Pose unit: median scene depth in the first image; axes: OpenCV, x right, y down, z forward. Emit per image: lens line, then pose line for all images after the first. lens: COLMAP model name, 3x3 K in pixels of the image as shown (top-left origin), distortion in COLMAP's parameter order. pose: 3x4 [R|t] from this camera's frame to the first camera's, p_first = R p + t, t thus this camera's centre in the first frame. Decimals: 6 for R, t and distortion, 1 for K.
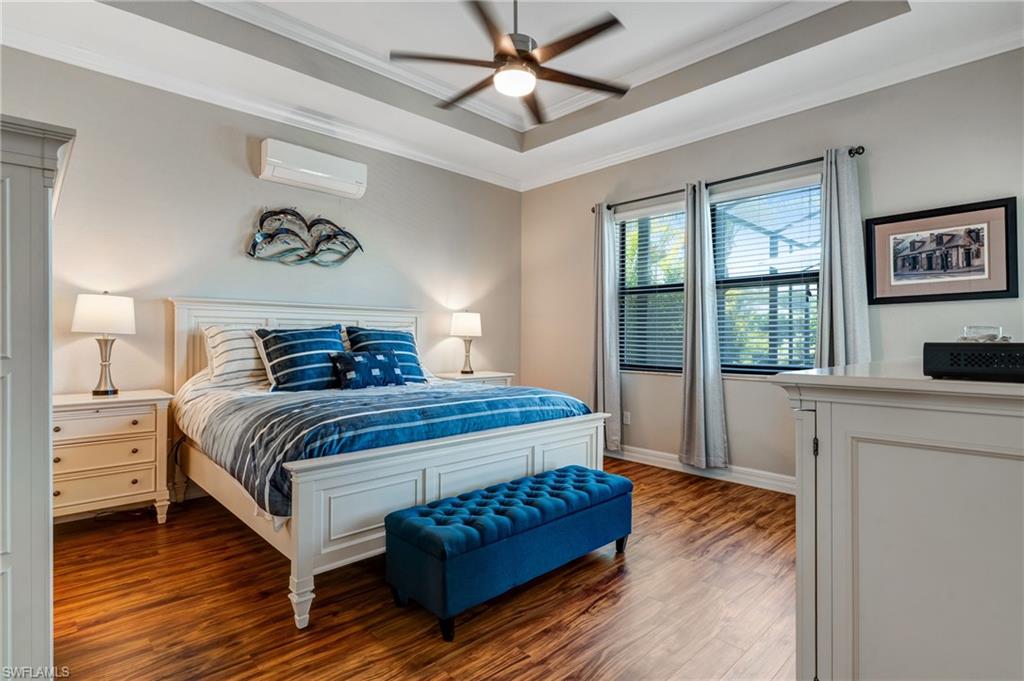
lens RADIAL K [[504.3, 0, 514.5], [0, 504.3, 337.9], [0, 0, 1]] dist [-0.002849, -0.000367]
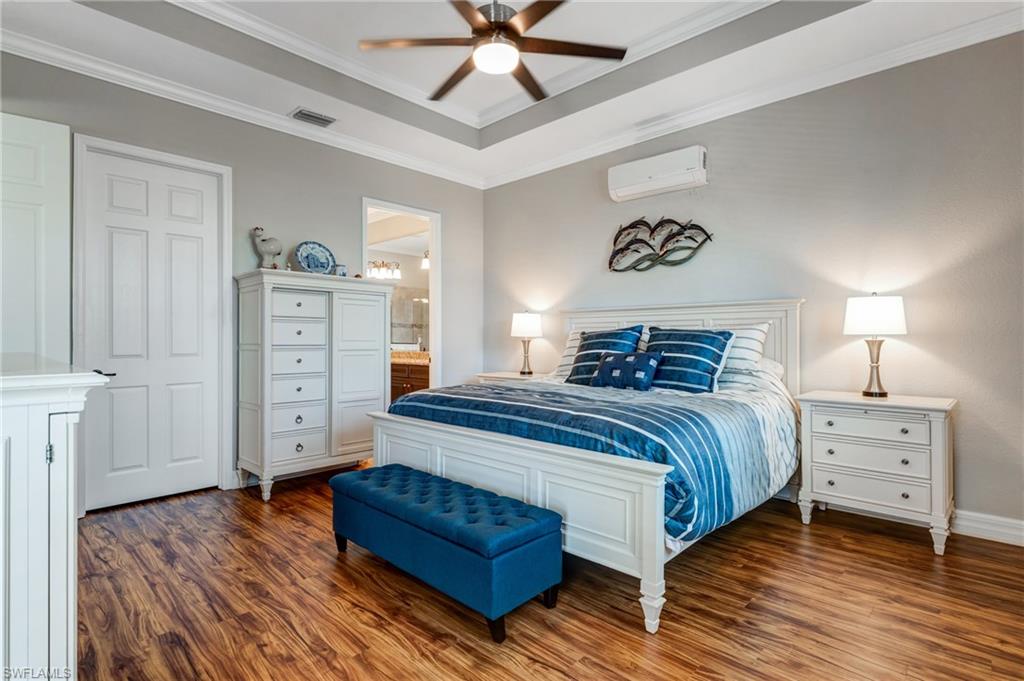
lens RADIAL K [[504.3, 0, 511.8], [0, 504.3, 334.9], [0, 0, 1]] dist [-0.002849, -0.000367]
pose [[0.046373, -0.009301, -0.998881, 0.645779], [0.000986, 0.999957, -0.009265, 0.002412], [0.998924, -0.000555, 0.046381, 0.693785]]
